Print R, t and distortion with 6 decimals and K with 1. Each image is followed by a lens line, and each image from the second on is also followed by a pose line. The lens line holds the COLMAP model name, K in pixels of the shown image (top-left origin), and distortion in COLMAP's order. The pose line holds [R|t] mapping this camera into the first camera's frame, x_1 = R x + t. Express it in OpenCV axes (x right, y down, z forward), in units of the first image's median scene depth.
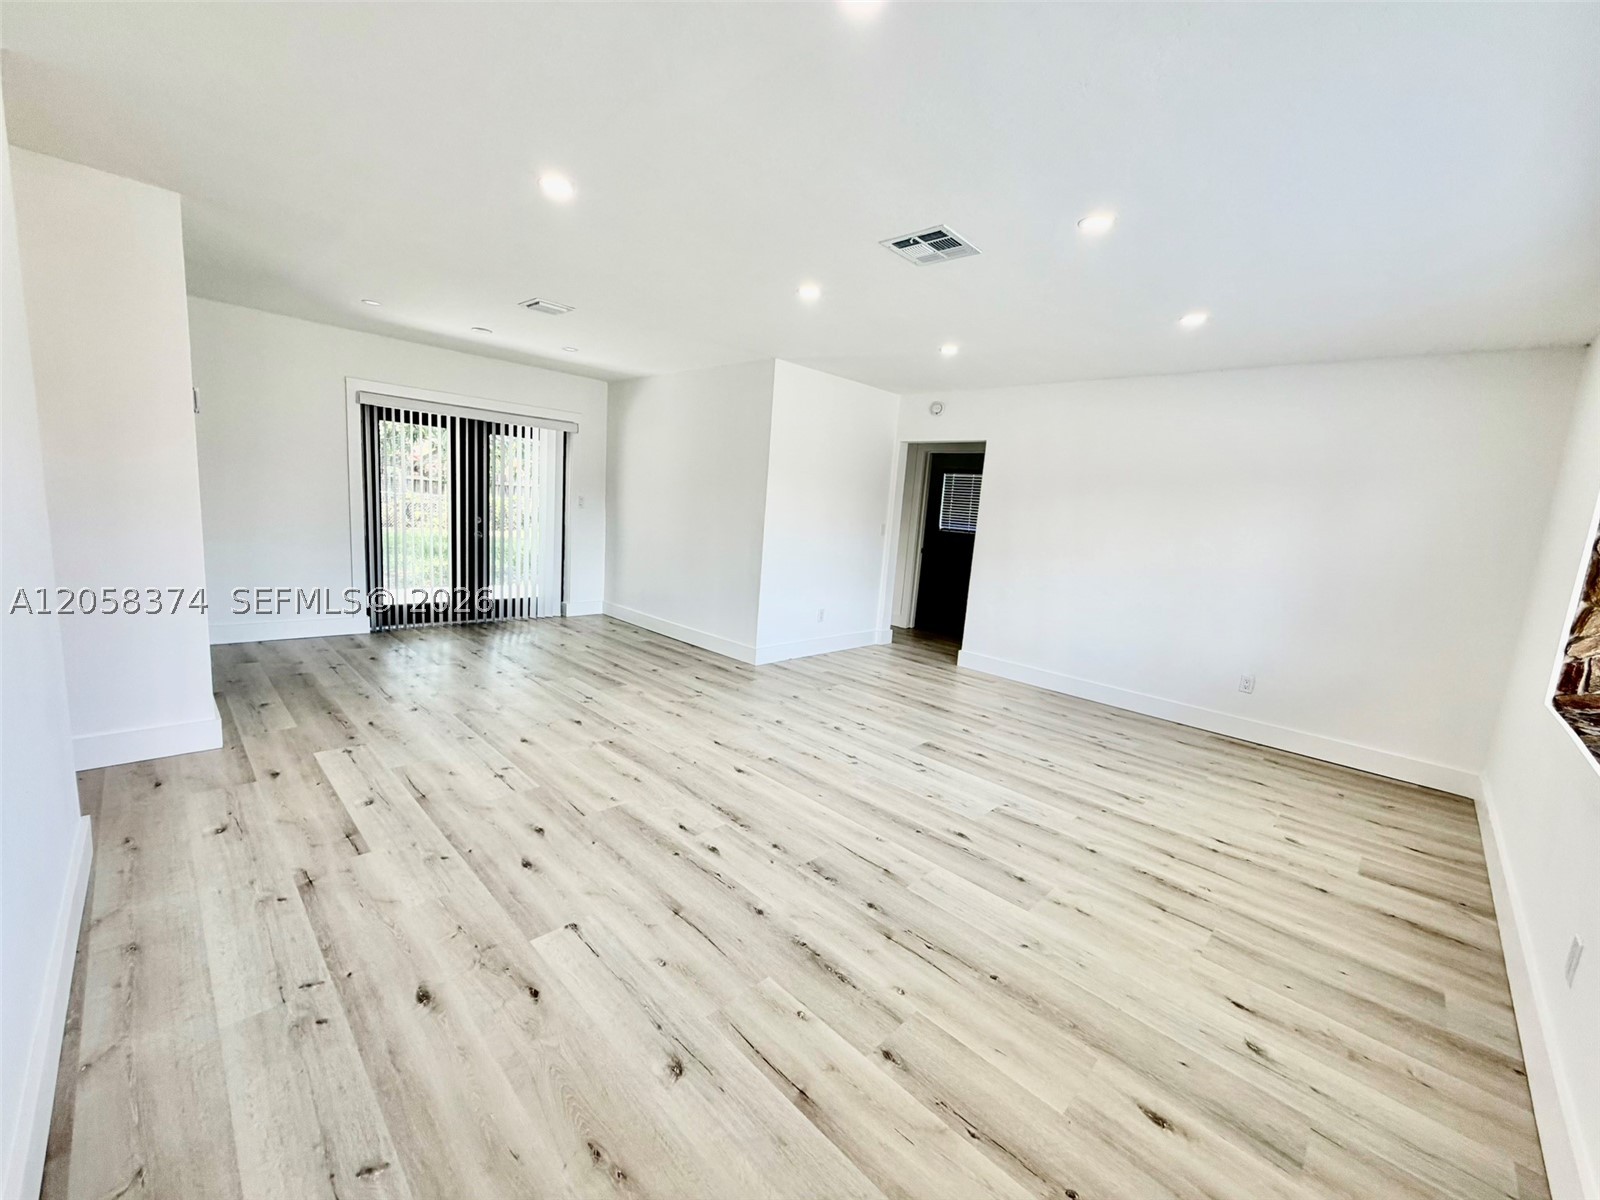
lens RADIAL K [[639.0, 0, 799.8], [0, 639.0, 600.3], [0, 0, 1]] dist [-0.000020, -0.000335]
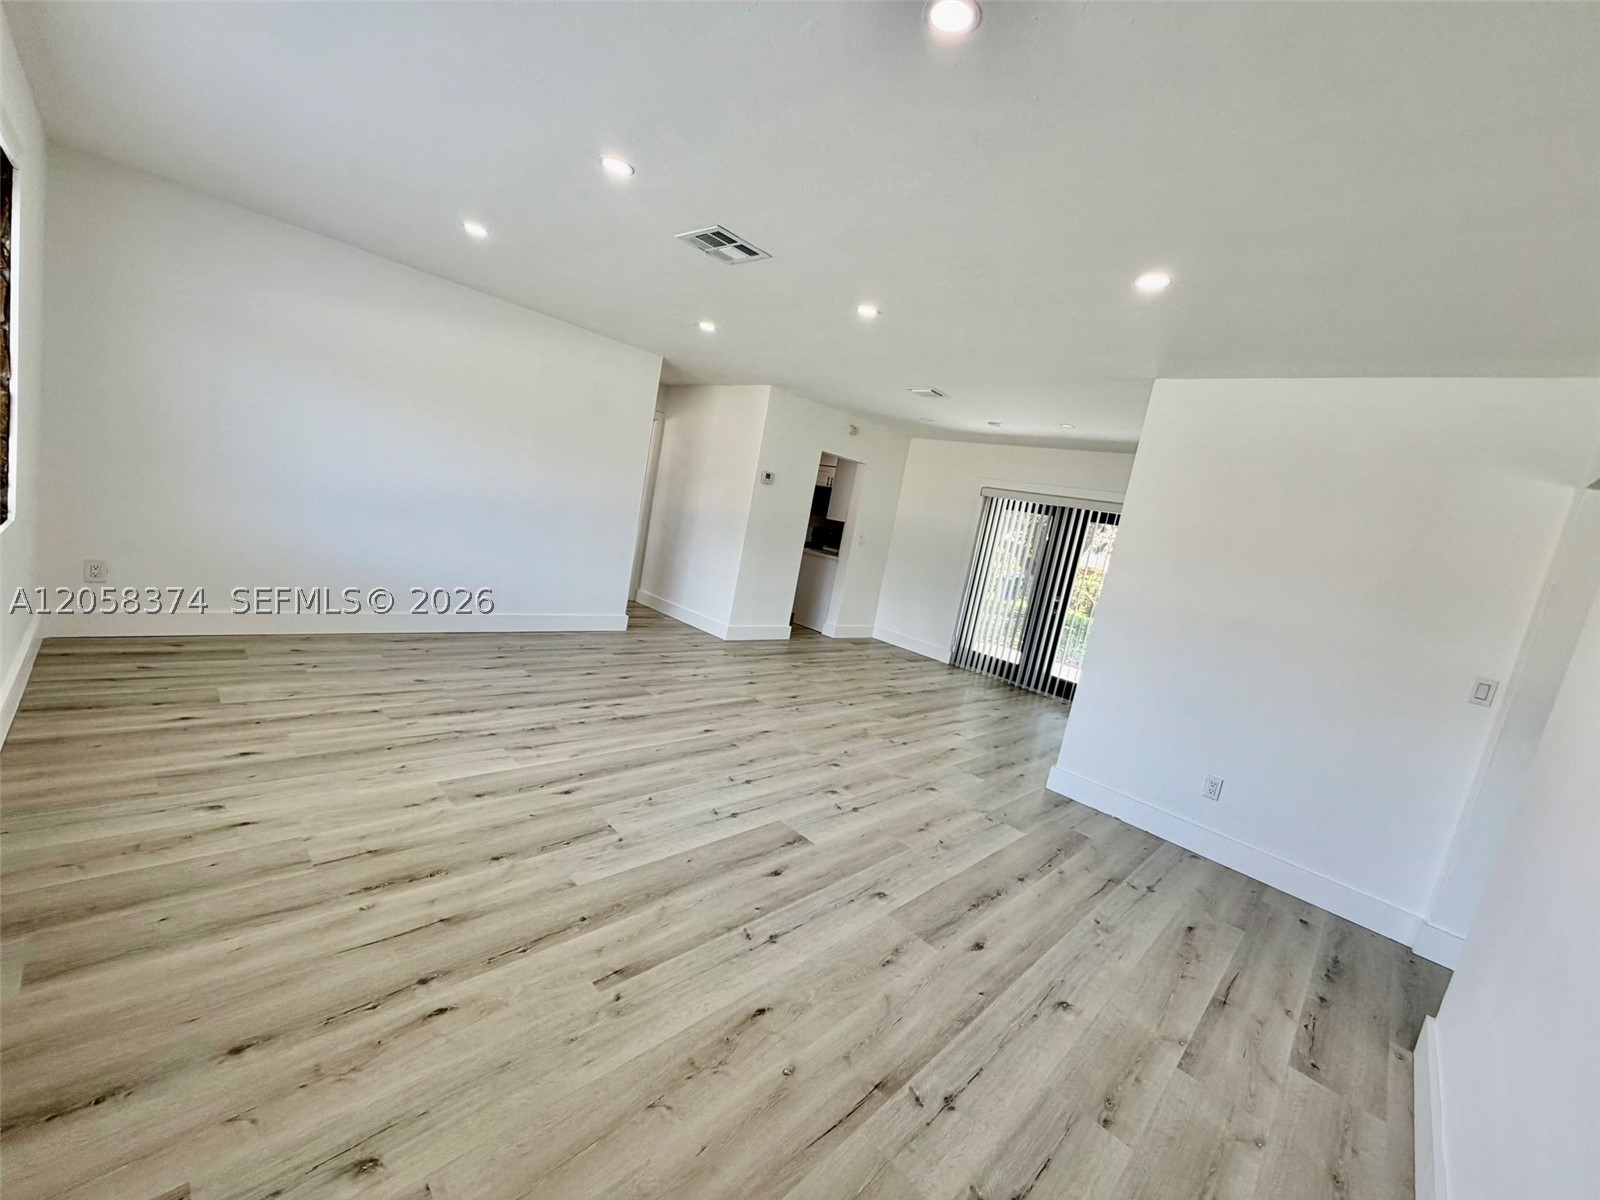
lens RADIAL K [[639.0, 0, 791.5], [0, 639.0, 600.0], [0, 0, 1]] dist [-0.000020, -0.000335]
pose [[0.008731, 0.069609, -0.997536, 1.232821], [-0.329532, 0.942050, 0.062852, -0.097874], [0.944104, 0.328171, 0.031163, 1.196161]]
